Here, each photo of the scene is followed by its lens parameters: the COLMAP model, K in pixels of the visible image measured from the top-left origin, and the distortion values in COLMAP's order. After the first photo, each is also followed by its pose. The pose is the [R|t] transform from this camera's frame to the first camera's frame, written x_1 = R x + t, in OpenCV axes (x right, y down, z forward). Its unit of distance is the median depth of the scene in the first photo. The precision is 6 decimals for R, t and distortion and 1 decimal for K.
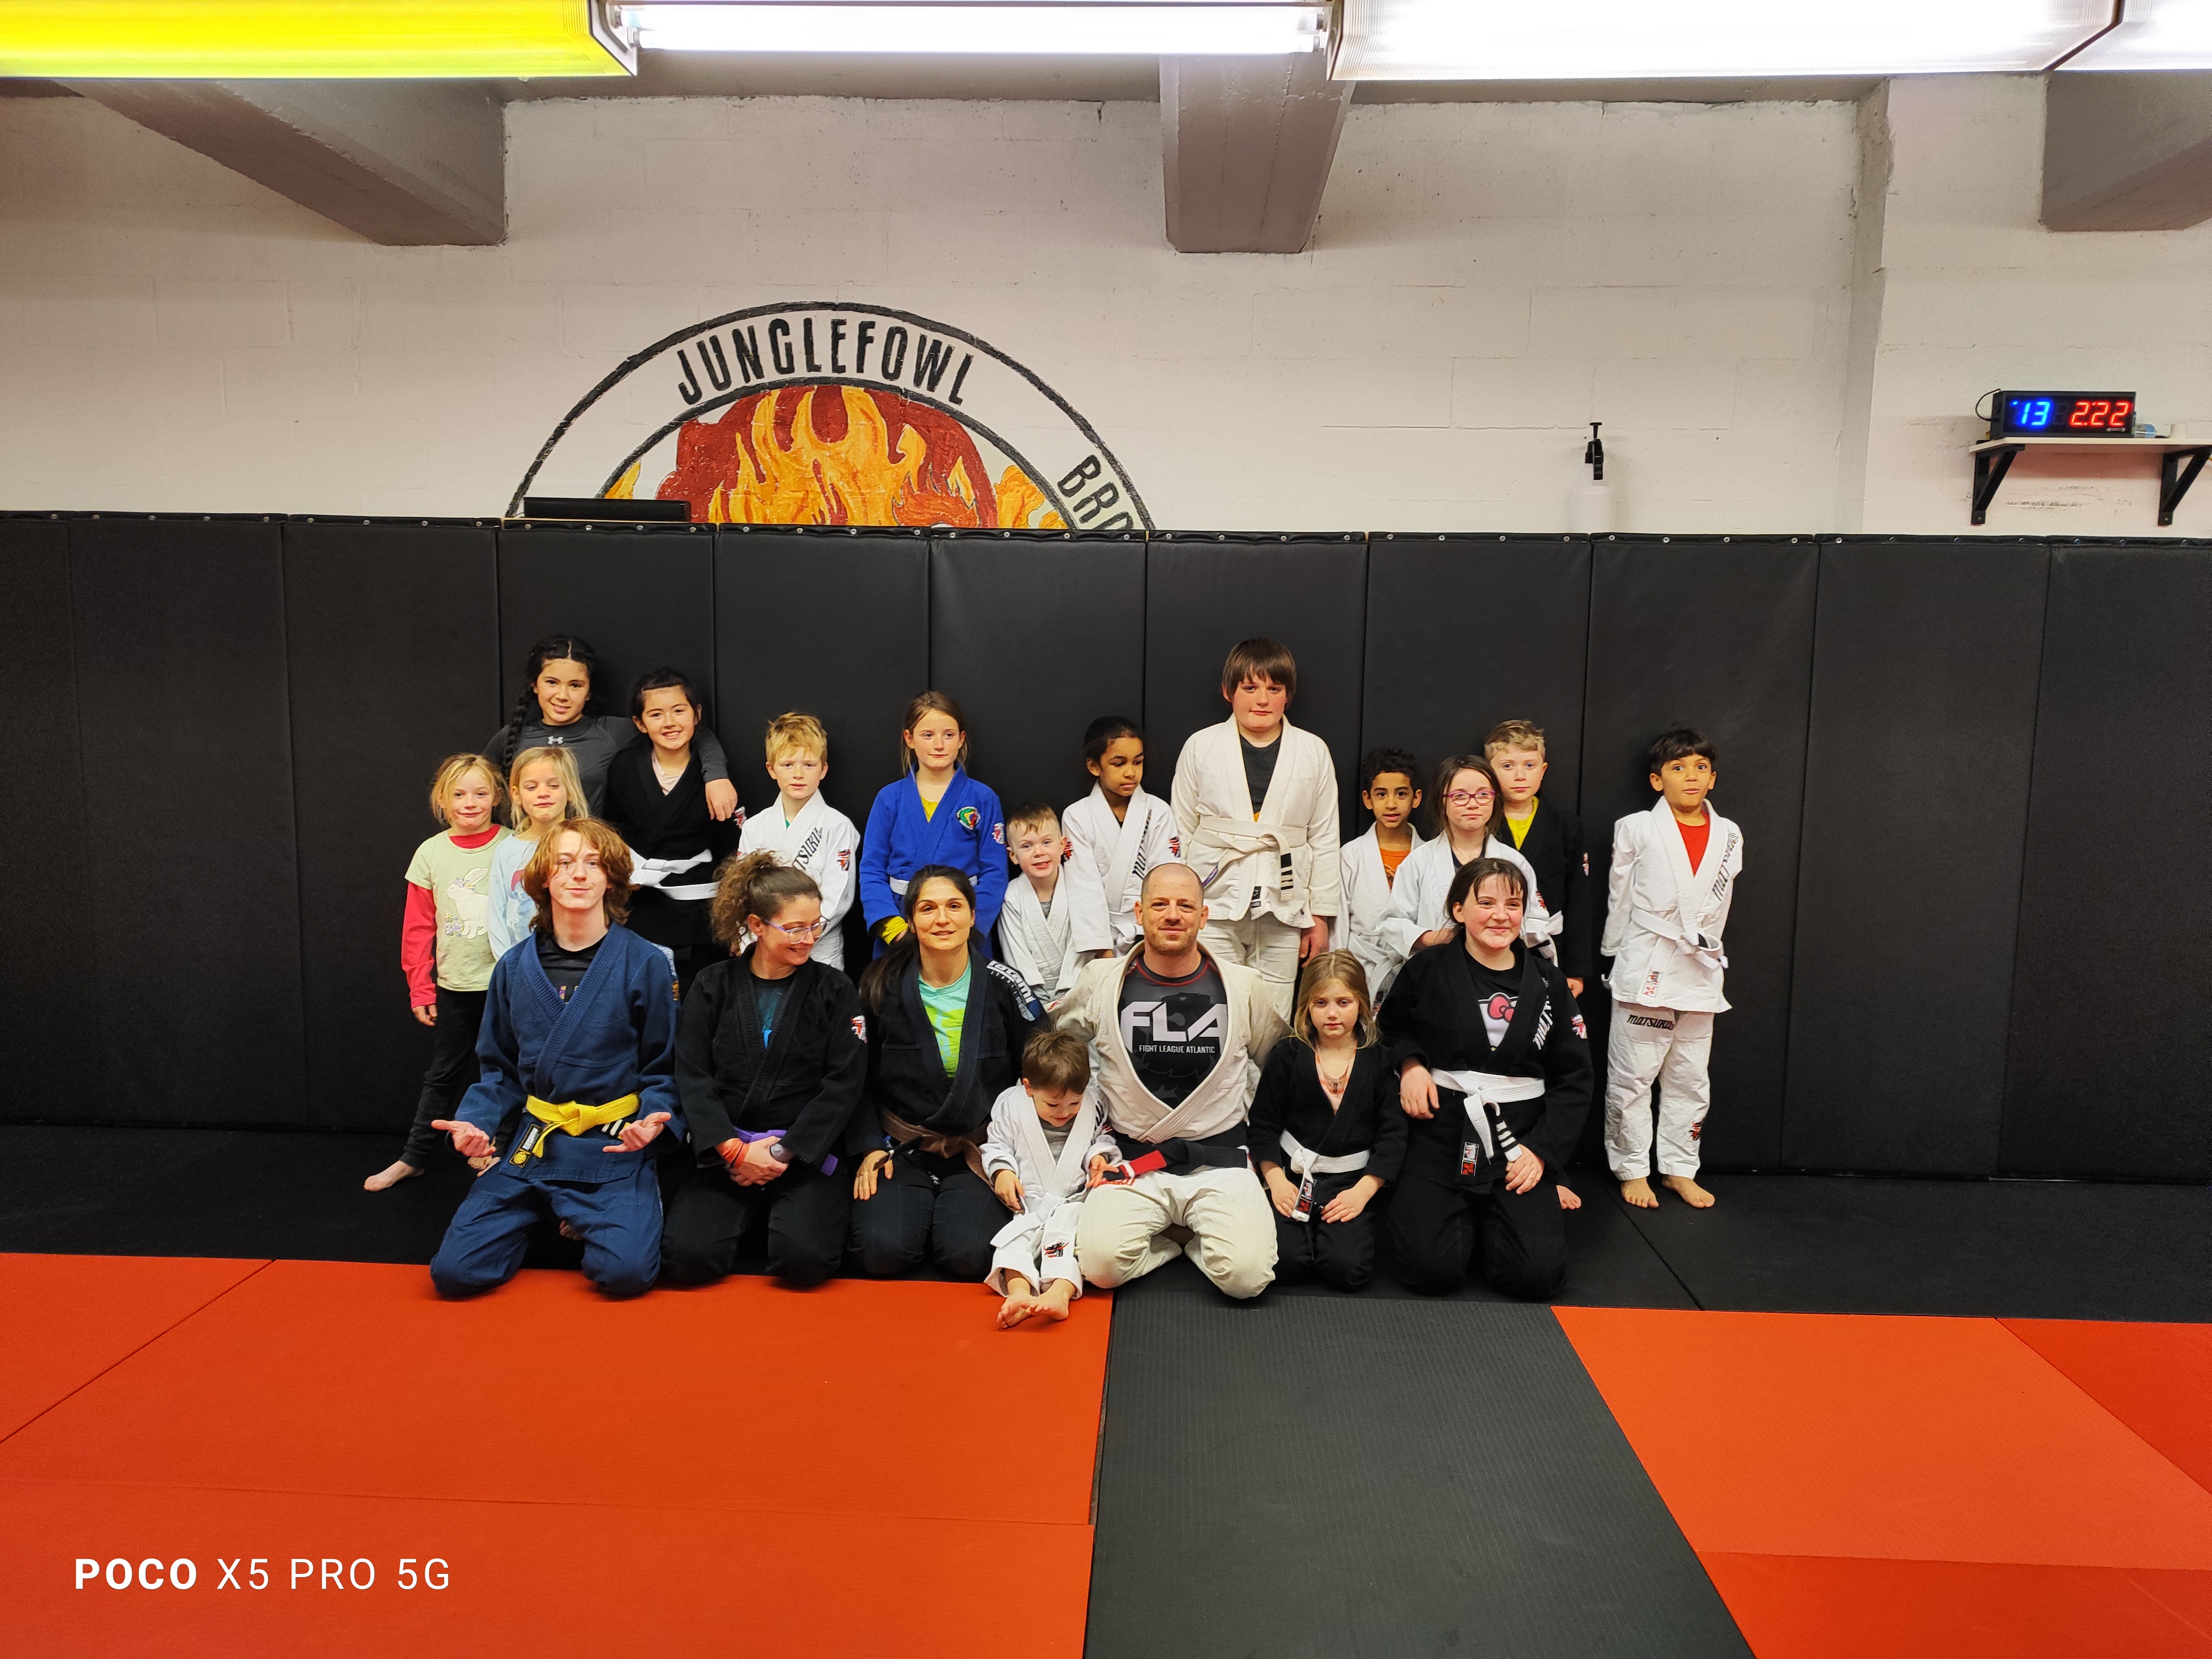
lens RADIAL K [[1612.0, 0, 1096.6], [0, 1612.0, 837.8], [0, 0, 1]] dist [0.029653, -0.006352]
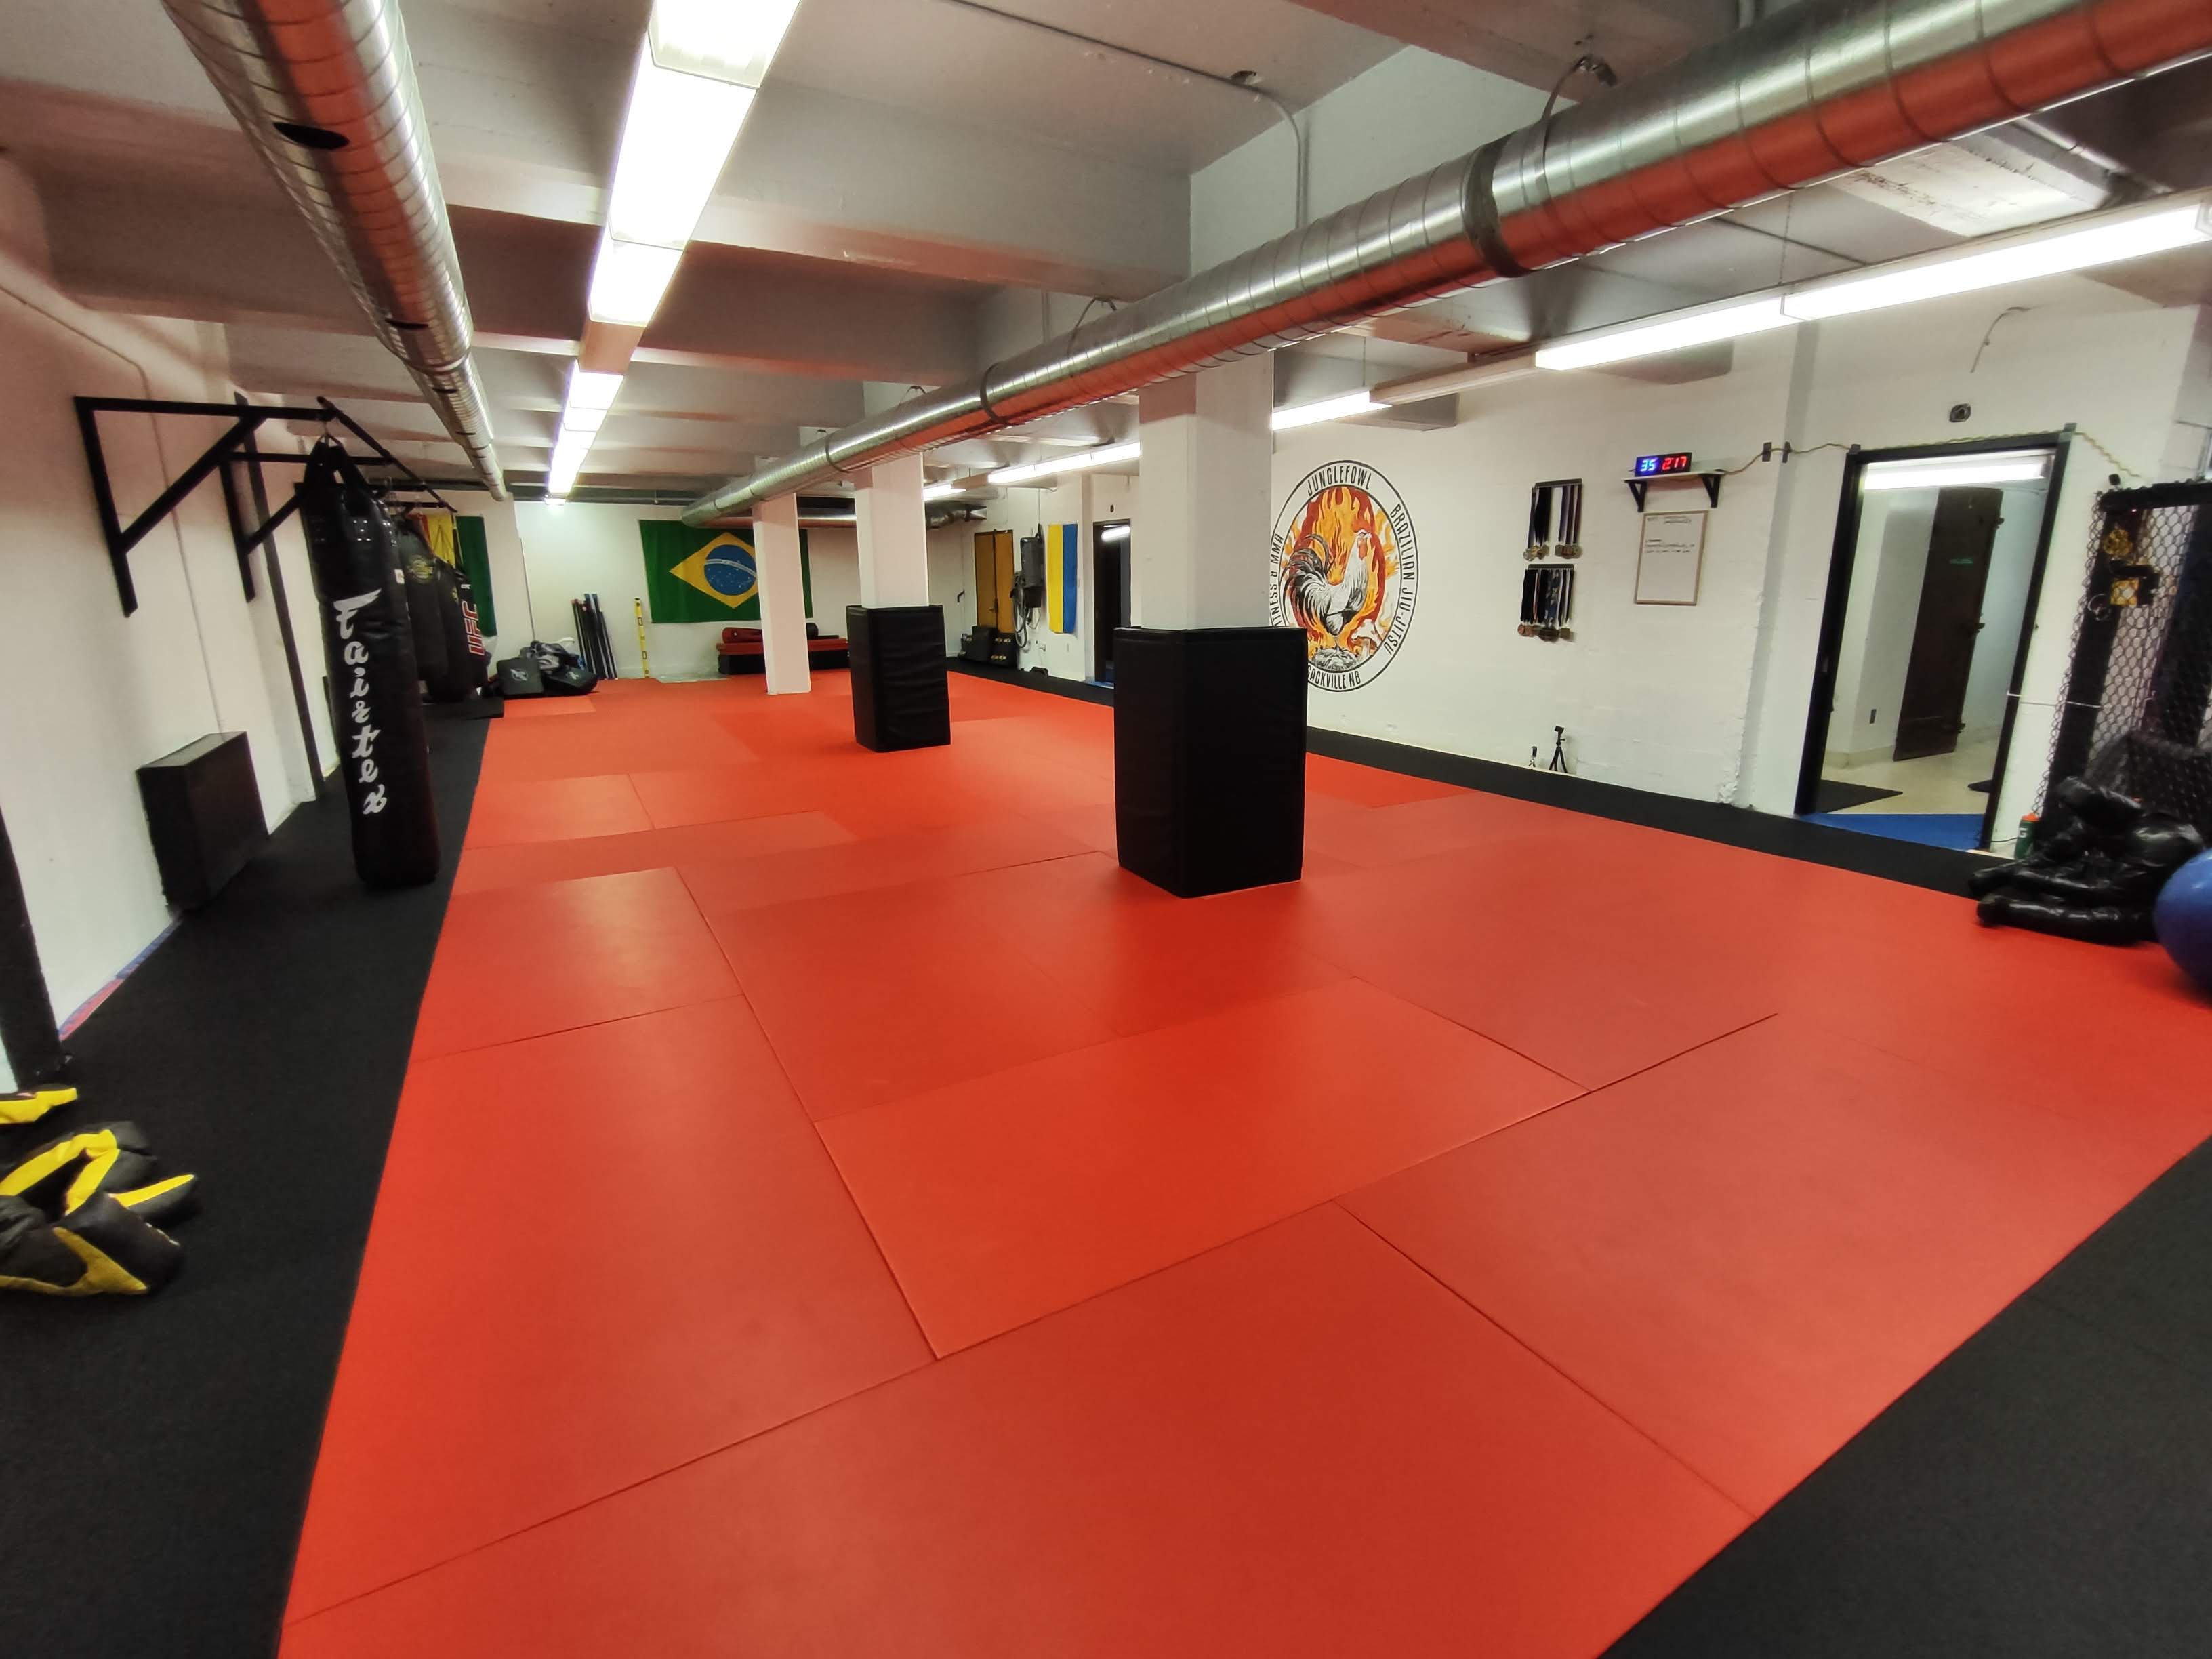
lens RADIAL K [[993.2, 0, 1094.6], [0, 993.2, 759.5], [0, 0, 1]] dist [-0.021129, 0.004726]
pose [[0.511864, 0.142156, -0.847223, 1.295305], [-0.081642, 0.989800, 0.116754, 0.056840], [0.855178, 0.009407, 0.518249, -0.392432]]
